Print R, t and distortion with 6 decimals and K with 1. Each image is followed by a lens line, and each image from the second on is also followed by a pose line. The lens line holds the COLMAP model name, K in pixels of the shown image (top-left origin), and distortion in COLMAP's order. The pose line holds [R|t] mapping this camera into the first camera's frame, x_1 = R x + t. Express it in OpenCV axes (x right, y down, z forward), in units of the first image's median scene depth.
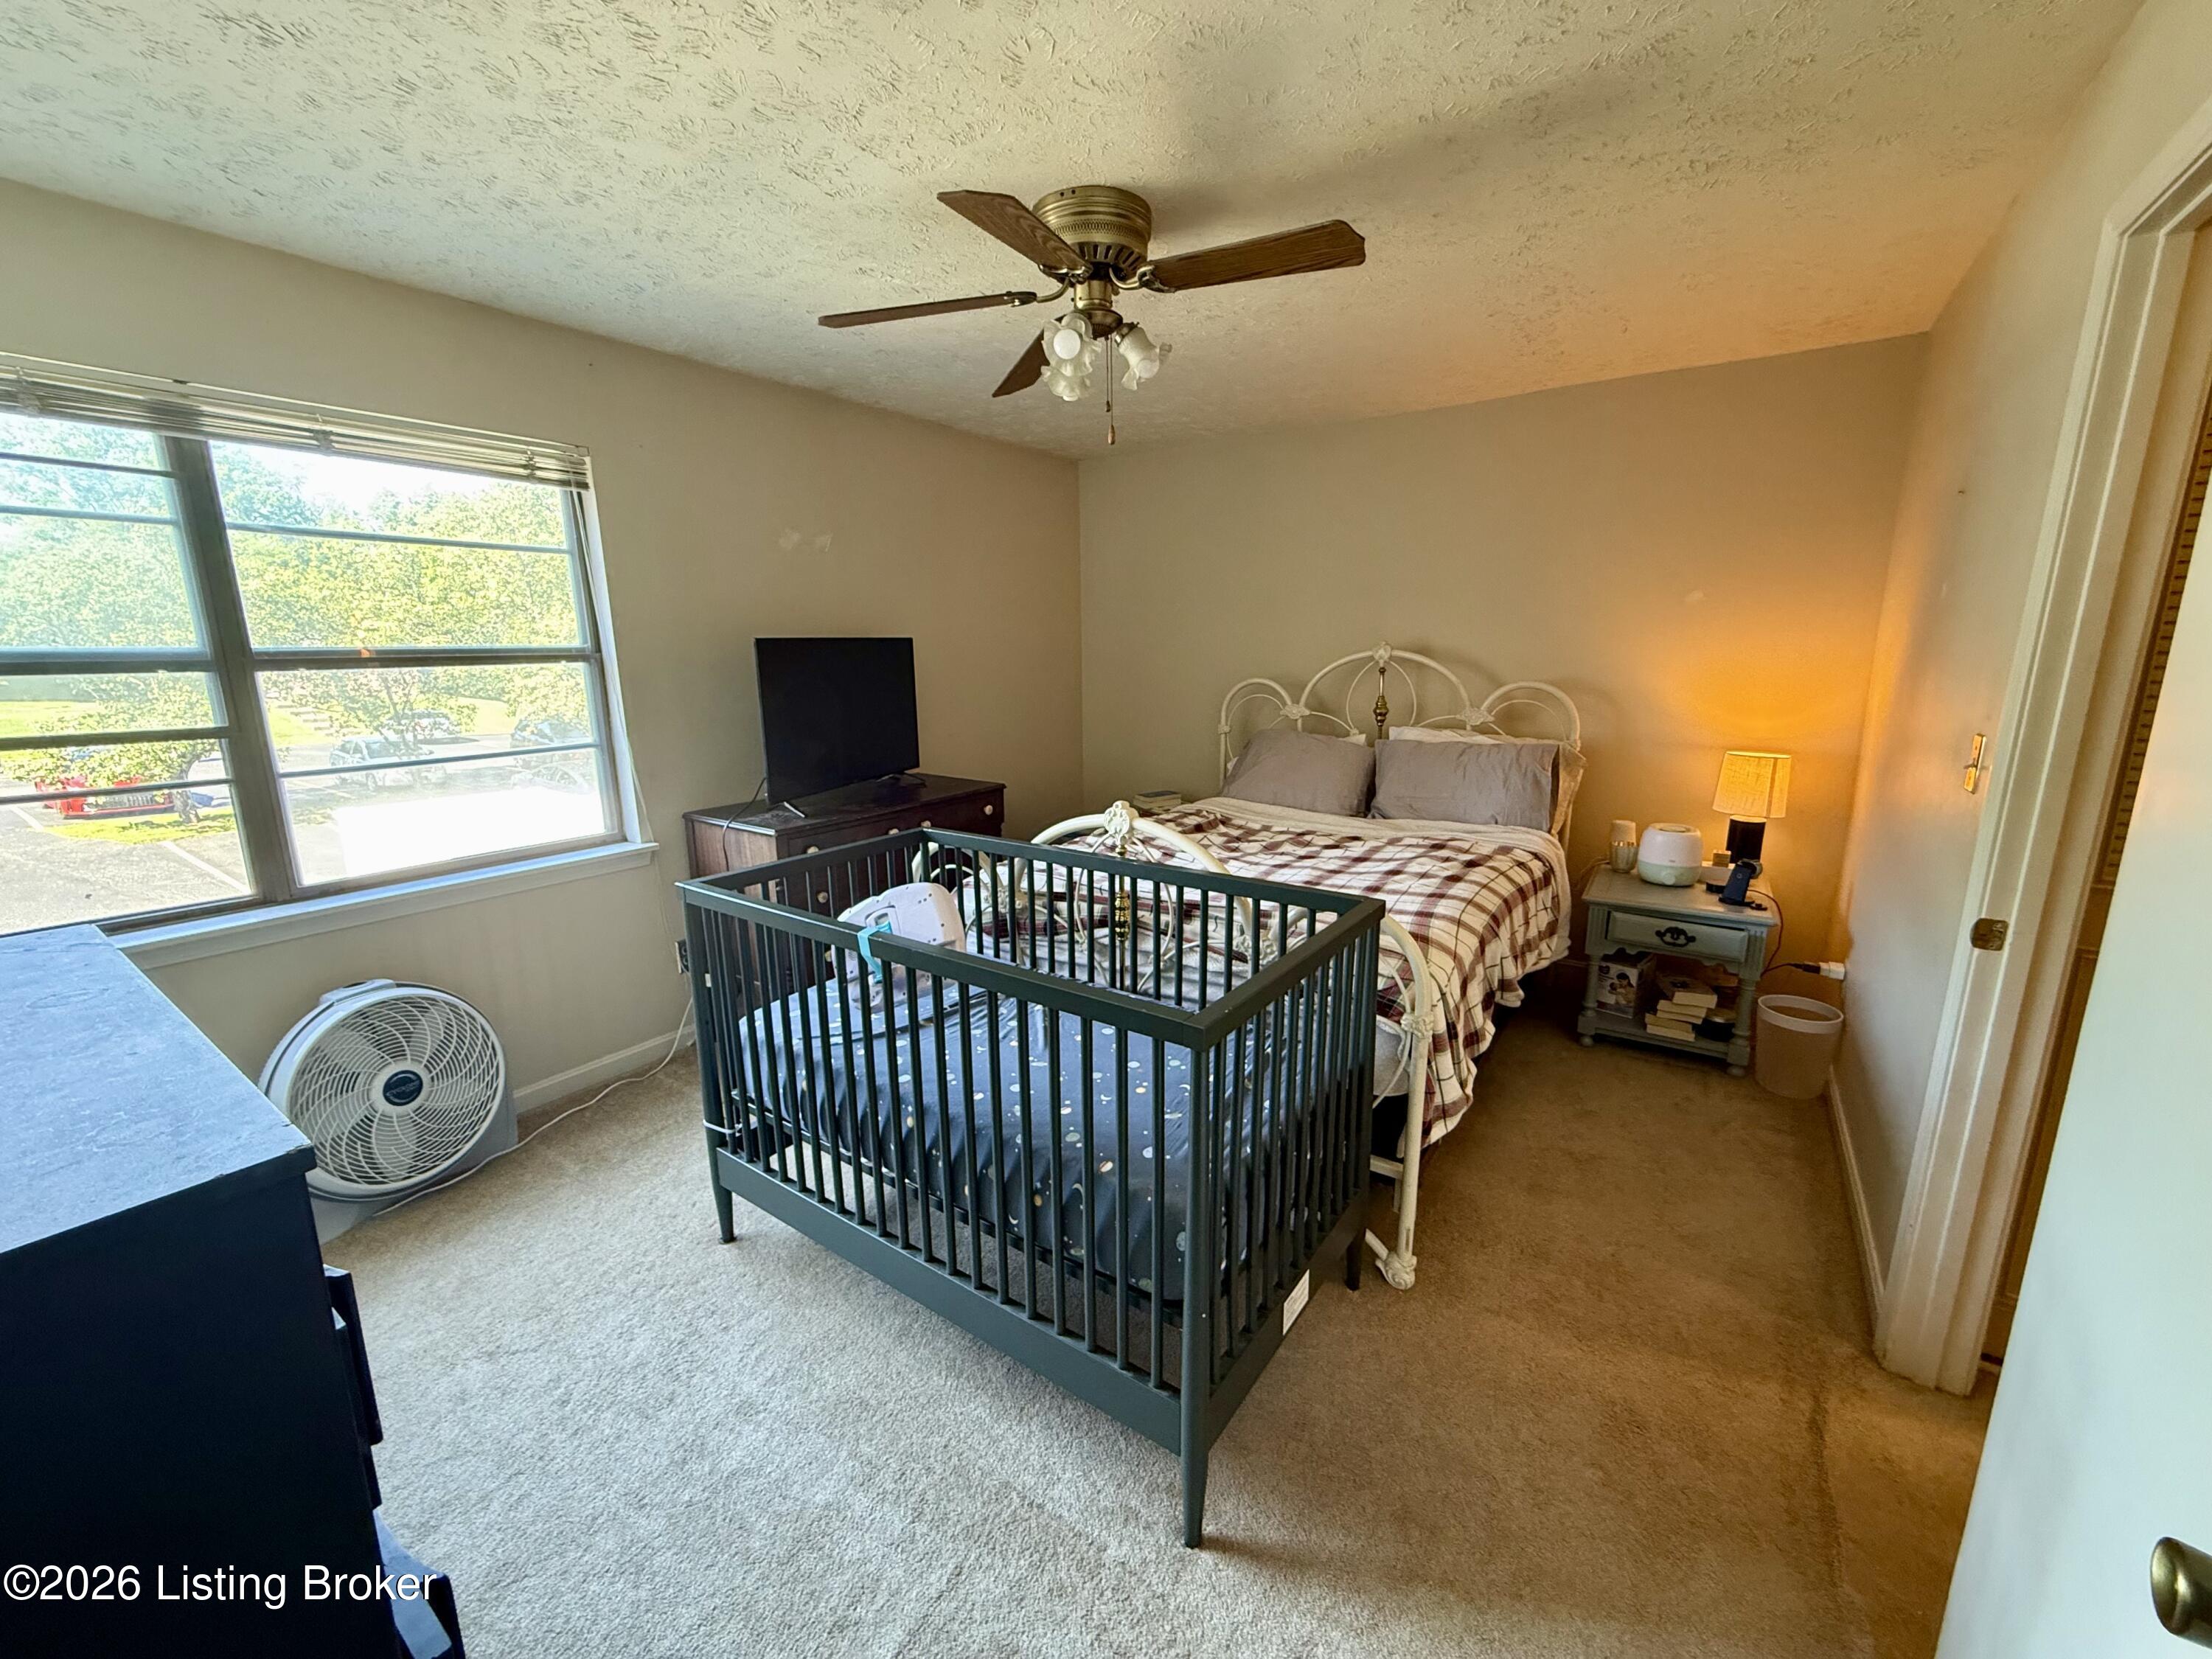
lens RADIAL K [[882.6, 0, 1100.9], [0, 882.6, 828.8], [0, 0, 1]] dist [-0.000645, -0.000141]
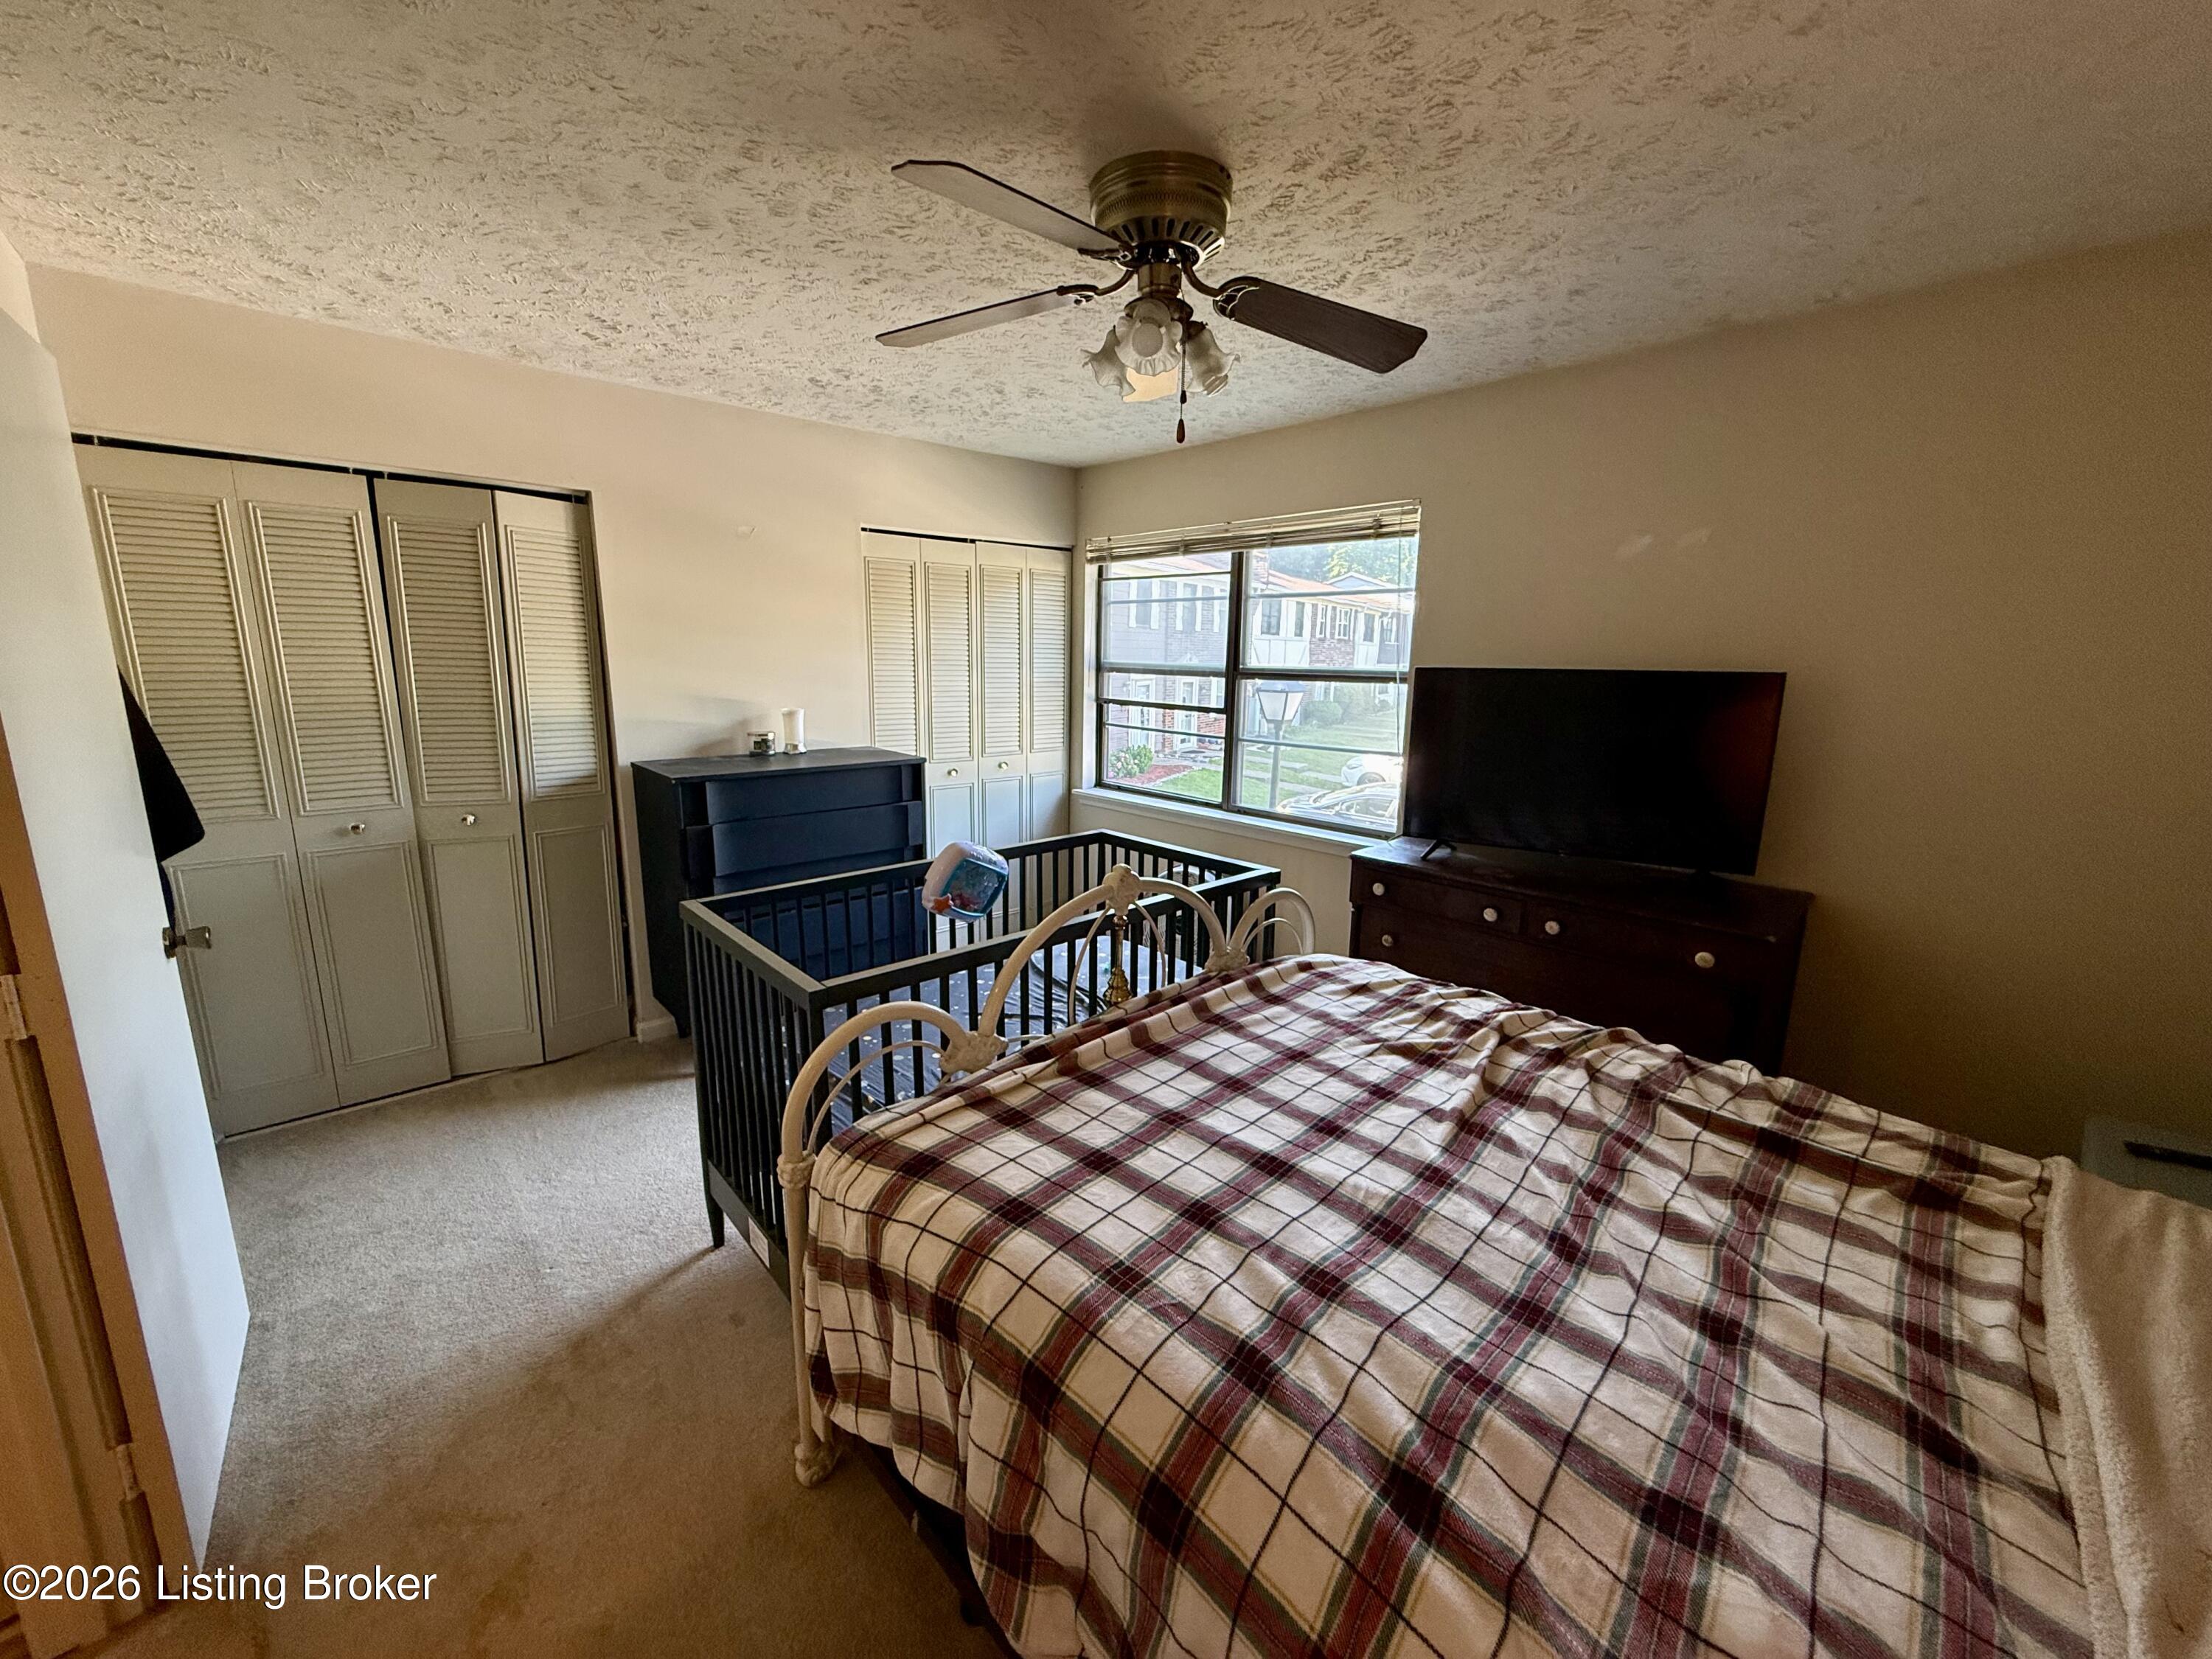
lens RADIAL K [[882.6, 0, 1100.9], [0, 882.6, 828.8], [0, 0, 1]] dist [-0.000645, -0.000141]
pose [[-0.213315, 0.201358, -0.956008, 0.640105], [-0.207706, 0.946814, 0.245767, -0.207012], [0.954649, 0.250995, -0.160147, 0.835378]]
